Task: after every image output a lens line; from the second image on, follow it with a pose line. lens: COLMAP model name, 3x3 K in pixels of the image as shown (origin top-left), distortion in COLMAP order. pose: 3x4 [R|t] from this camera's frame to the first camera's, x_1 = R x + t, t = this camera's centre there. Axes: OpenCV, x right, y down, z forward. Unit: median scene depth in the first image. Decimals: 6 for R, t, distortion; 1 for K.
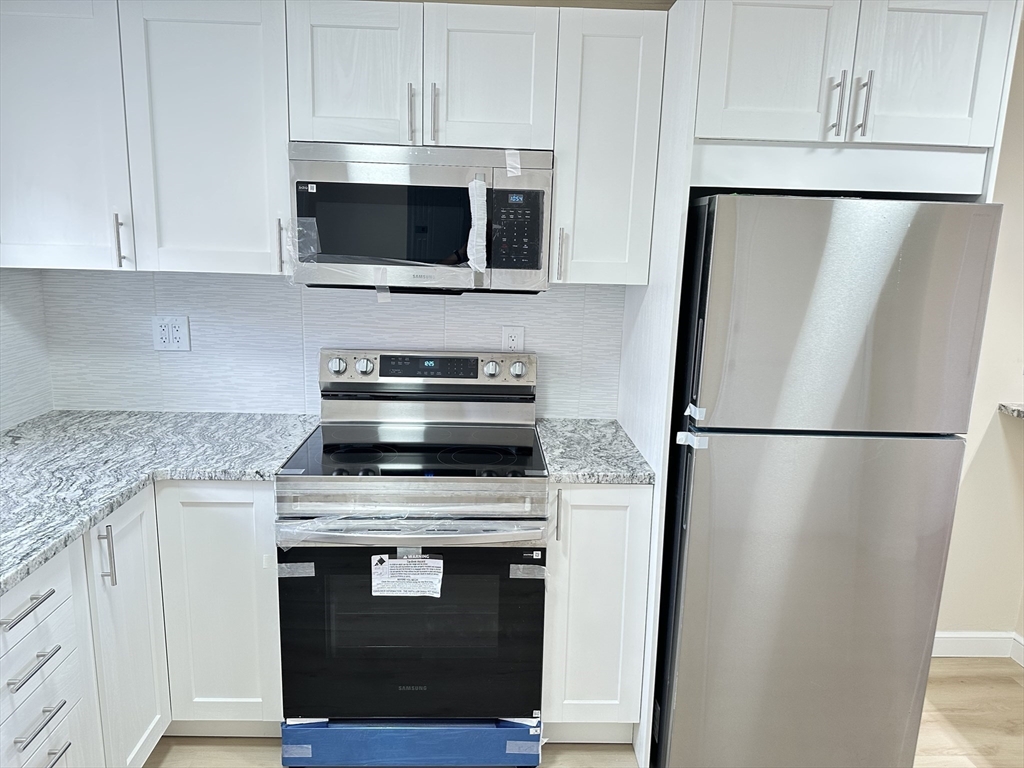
lens RADIAL K [[718.2, 0, 511.9], [0, 718.2, 380.9], [0, 0, 1]] dist [0.058827, -0.075499]
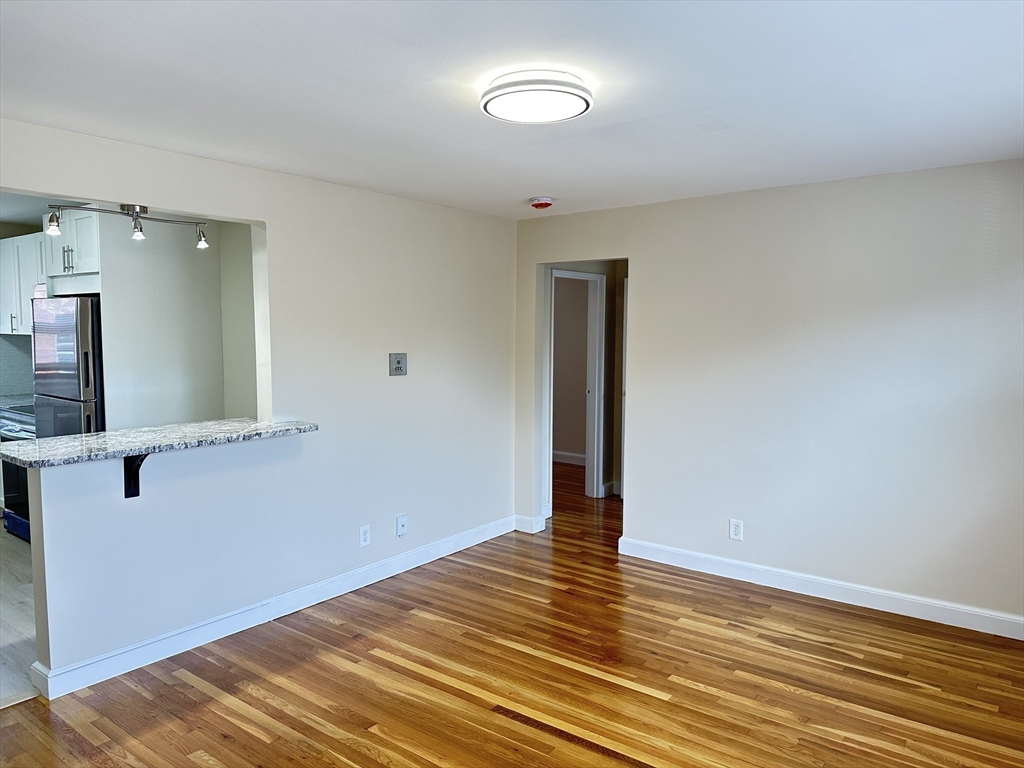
lens RADIAL K [[718.2, 0, 520.1], [0, 718.2, 390.0], [0, 0, 1]] dist [0.058827, -0.075499]
pose [[0.774242, 0.035119, -0.631914, 2.777613], [-0.107341, 0.991280, -0.076427, 0.061500], [0.623720, 0.127003, 0.771261, 0.124085]]
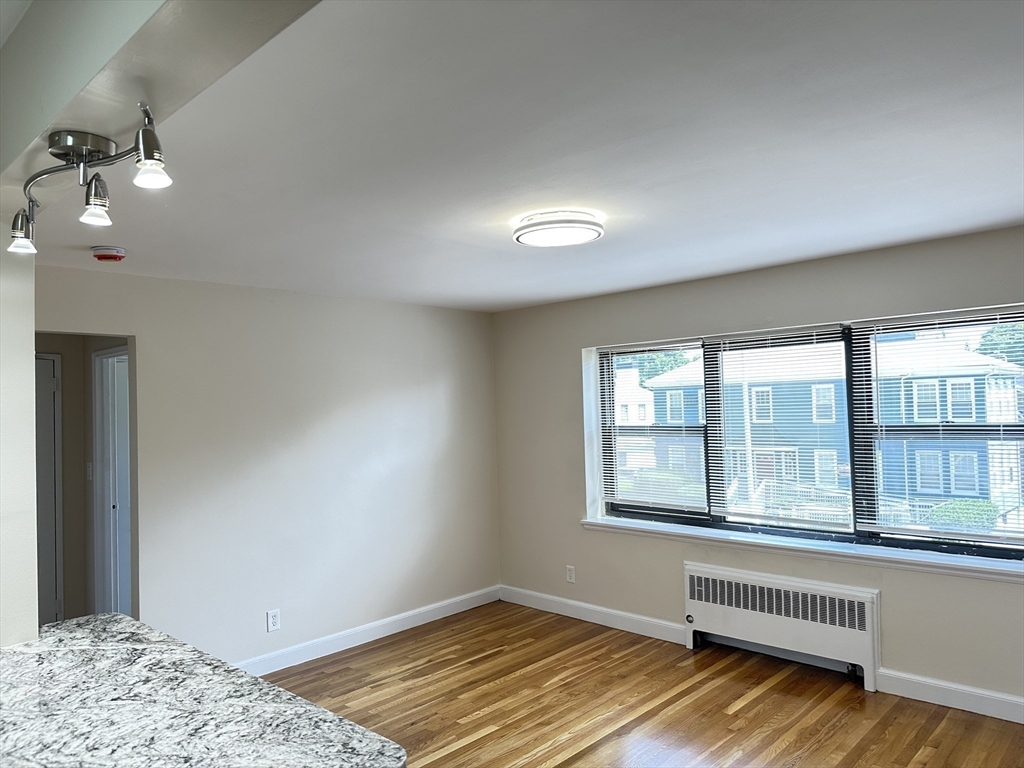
lens RADIAL K [[718.2, 0, 510.6], [0, 718.2, 387.5], [0, 0, 1]] dist [0.058827, -0.075499]
pose [[0.711275, -0.023274, 0.702528, 0.883670], [0.176649, 0.973294, -0.146605, 0.007583], [-0.680355, 0.228378, 0.696391, 0.115823]]
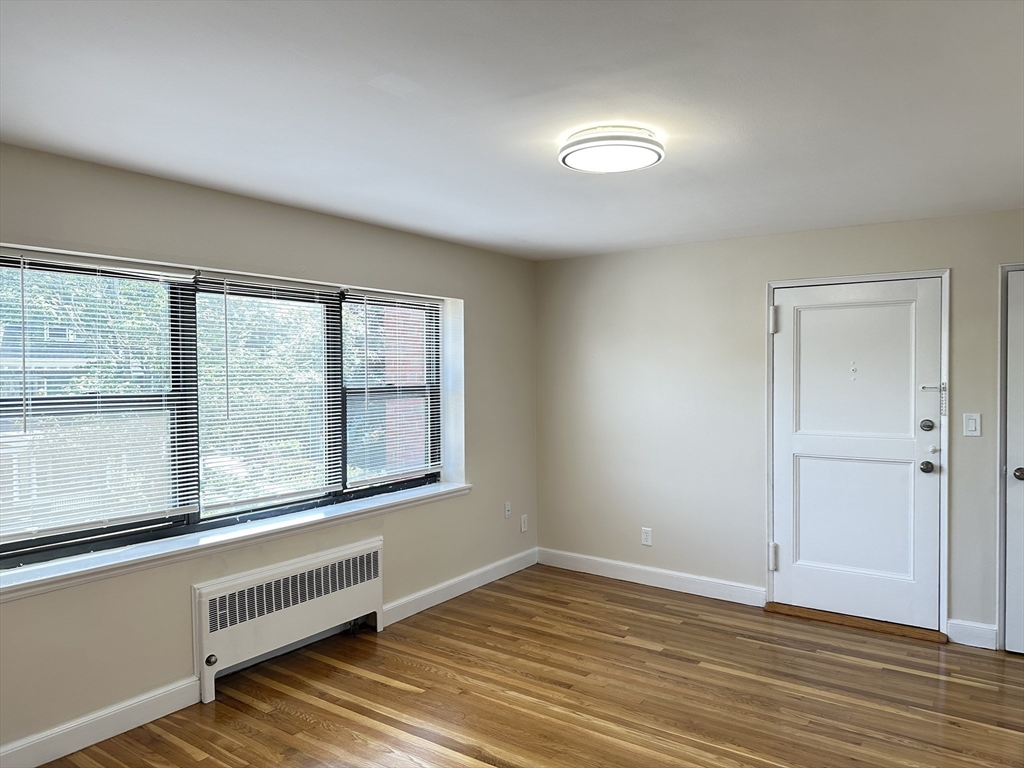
lens RADIAL K [[718.2, 0, 520.6], [0, 718.2, 383.9], [0, 0, 1]] dist [0.058827, -0.075499]
pose [[-0.801508, -0.033365, 0.597052, 1.346547], [0.099078, 0.977233, 0.187617, -0.369971], [-0.589718, 0.209531, -0.779954, 2.227052]]
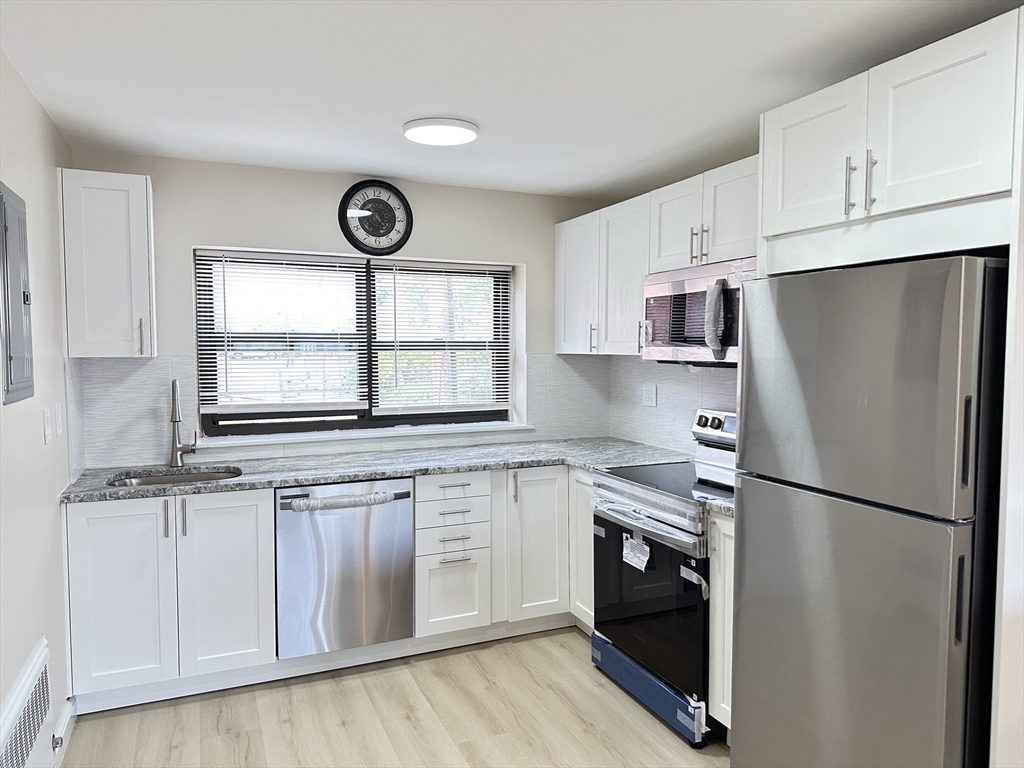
lens RADIAL K [[718.2, 0, 514.7], [0, 718.2, 381.7], [0, 0, 1]] dist [0.058827, -0.075499]
pose [[0.366741, 0.019534, -0.930118, 1.135684], [-0.167902, 0.984752, -0.045522, 0.034879], [0.915046, 0.172864, 0.364429, 0.176127]]
